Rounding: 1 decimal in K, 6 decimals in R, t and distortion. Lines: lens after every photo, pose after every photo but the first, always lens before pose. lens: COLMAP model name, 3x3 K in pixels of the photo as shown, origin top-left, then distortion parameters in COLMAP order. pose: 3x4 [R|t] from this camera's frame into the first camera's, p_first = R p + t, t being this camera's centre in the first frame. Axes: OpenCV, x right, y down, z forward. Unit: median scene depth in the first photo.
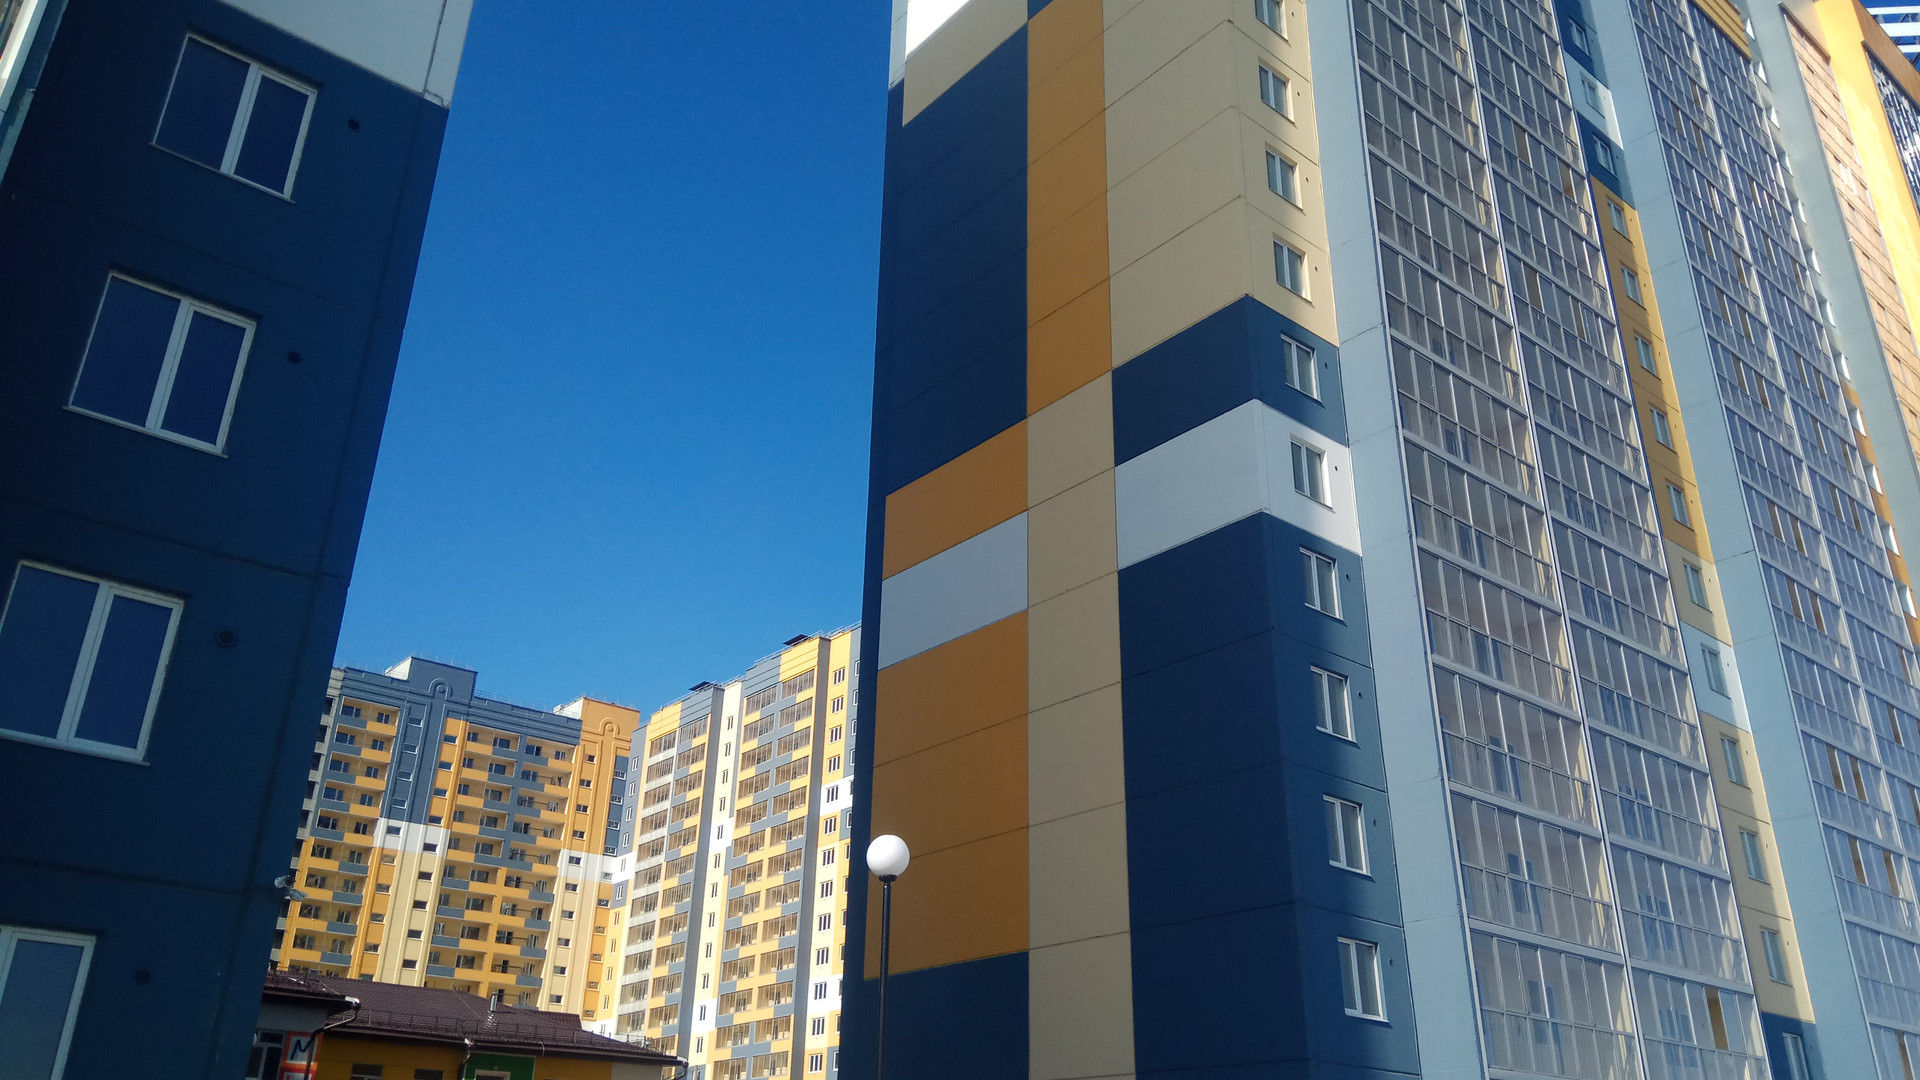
lens RADIAL K [[1435.5, 0, 972.0], [0, 1435.5, 542.1], [0, 0, 1]] dist [0.063017, -0.024905]
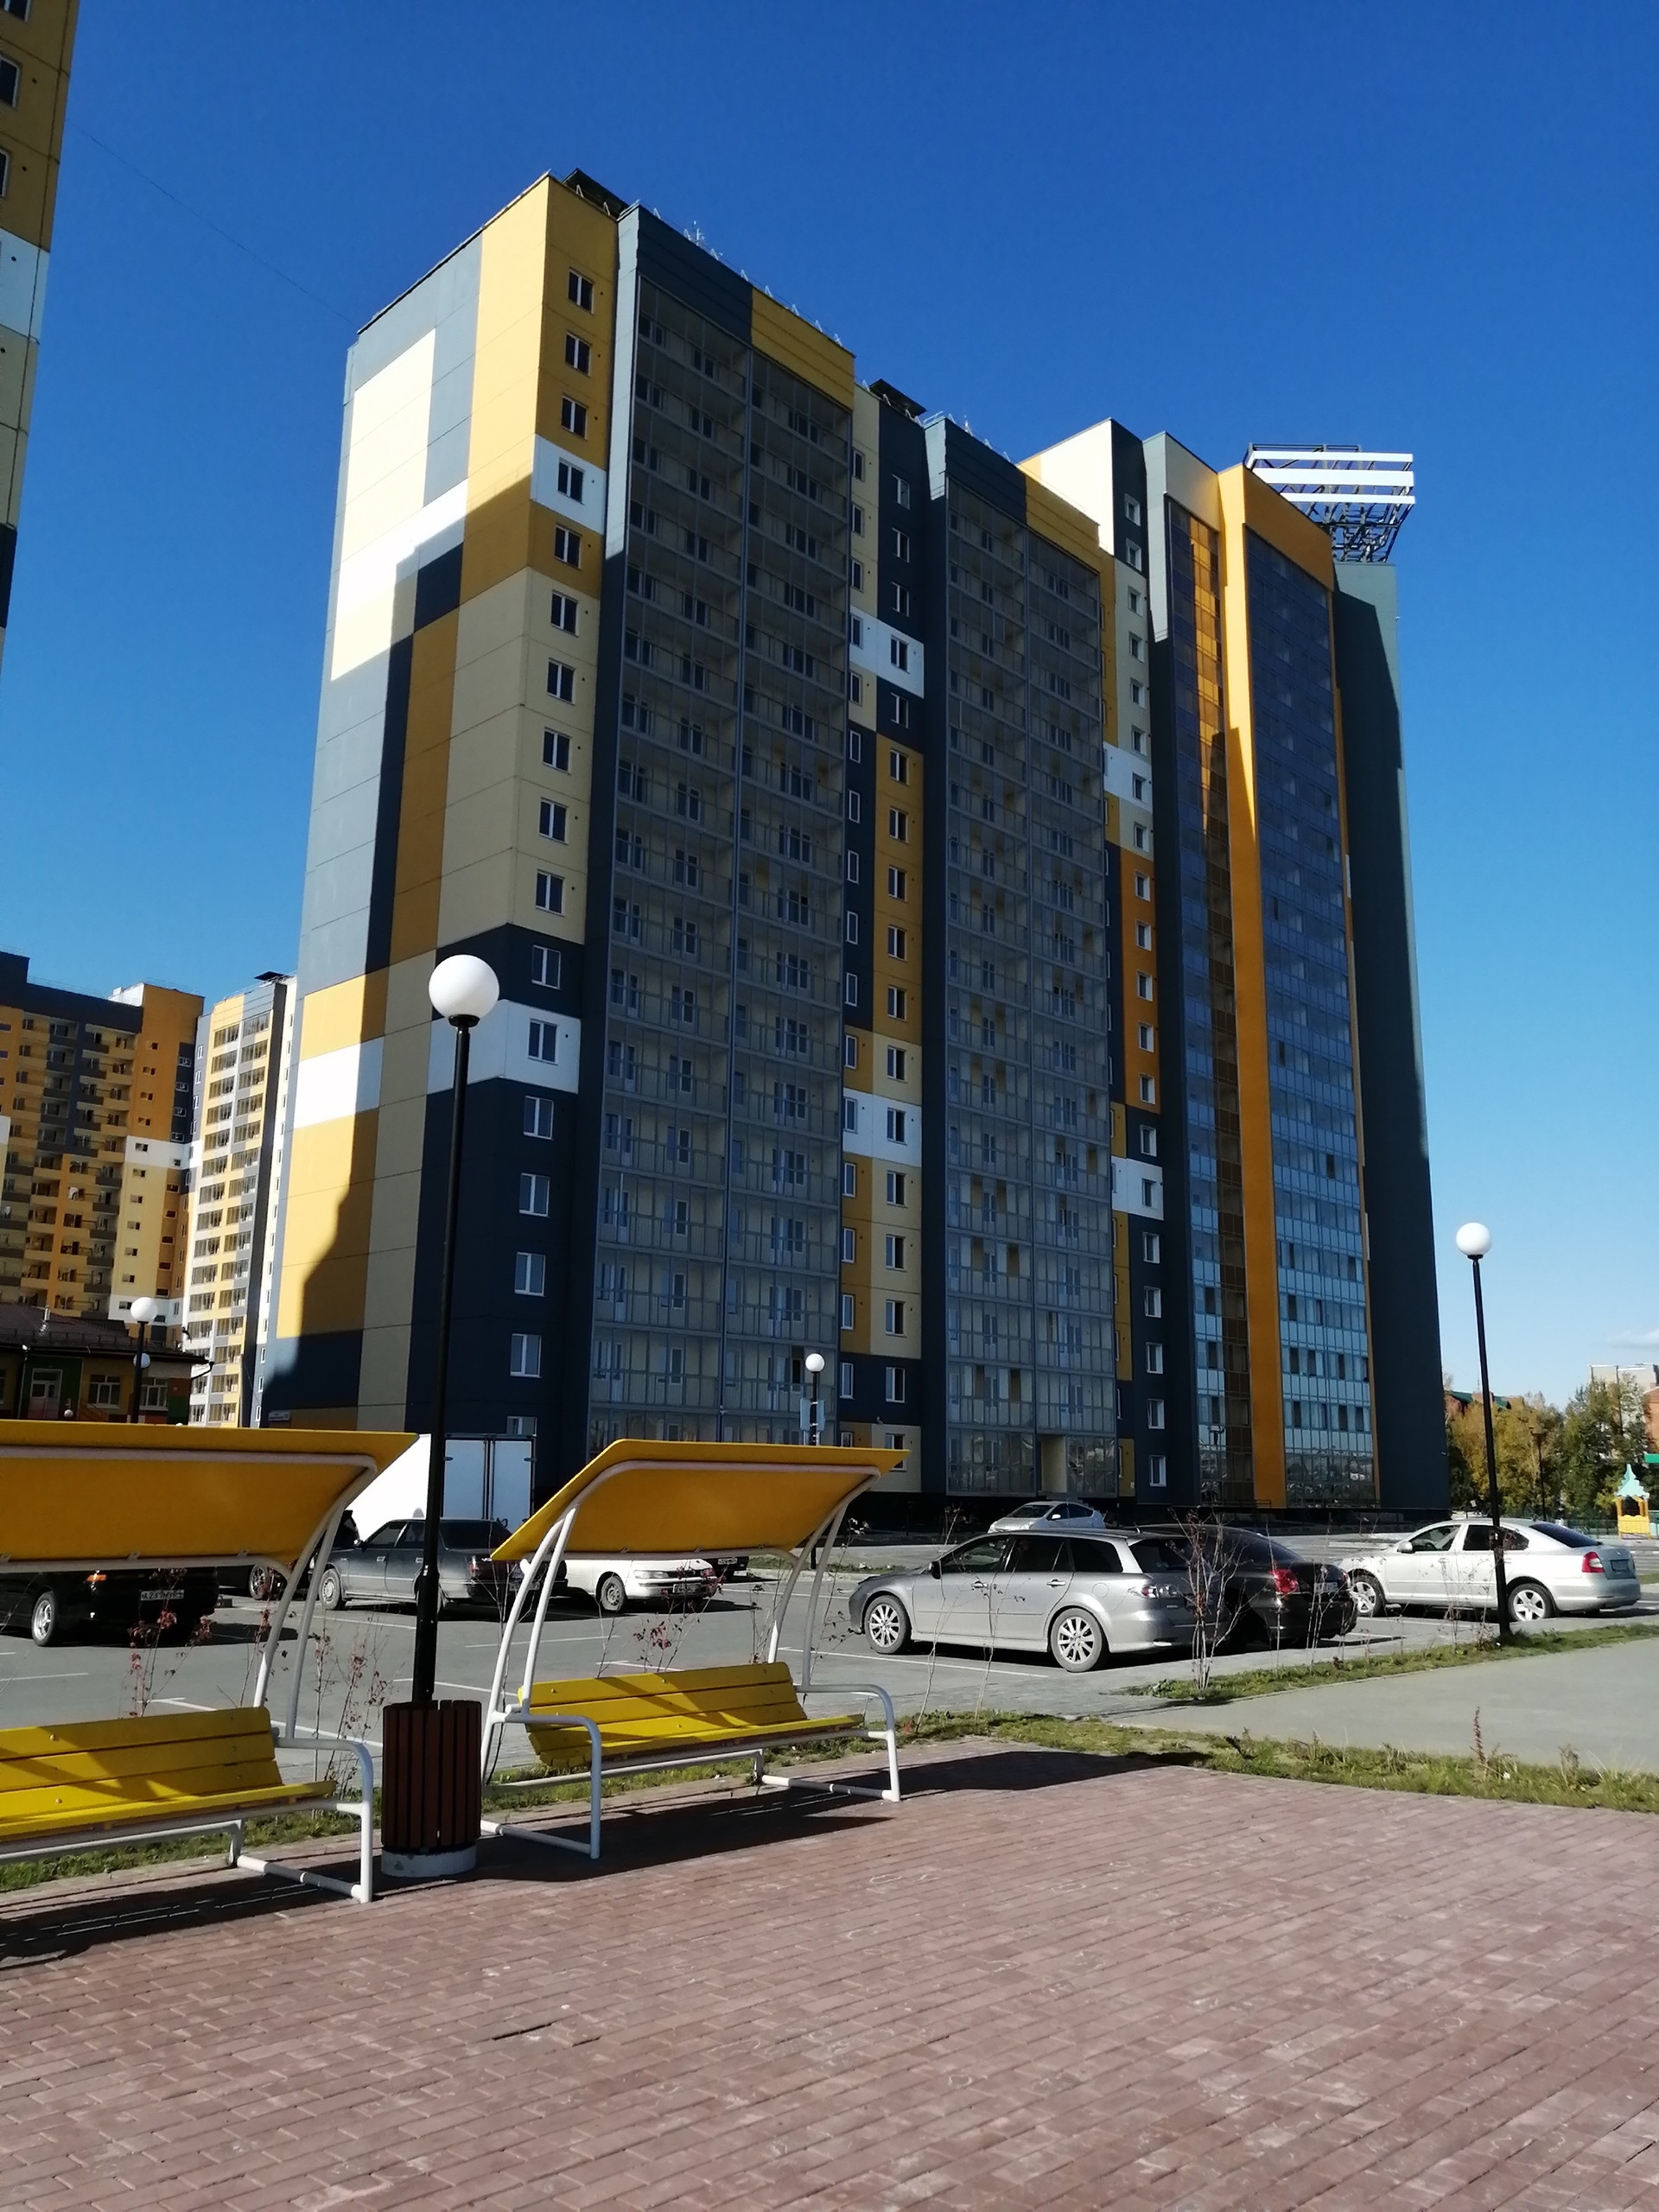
lens RADIAL K [[1708.1, 0, 827.8], [0, 1708.1, 1099.3], [0, 0, 1]] dist [-0.007863, 0.033037]
pose [[0.994787, 0.018670, 0.100256, 0.097063], [-0.040287, 0.975081, 0.218160, -0.110016], [-0.093684, -0.221062, 0.970750, -0.229405]]
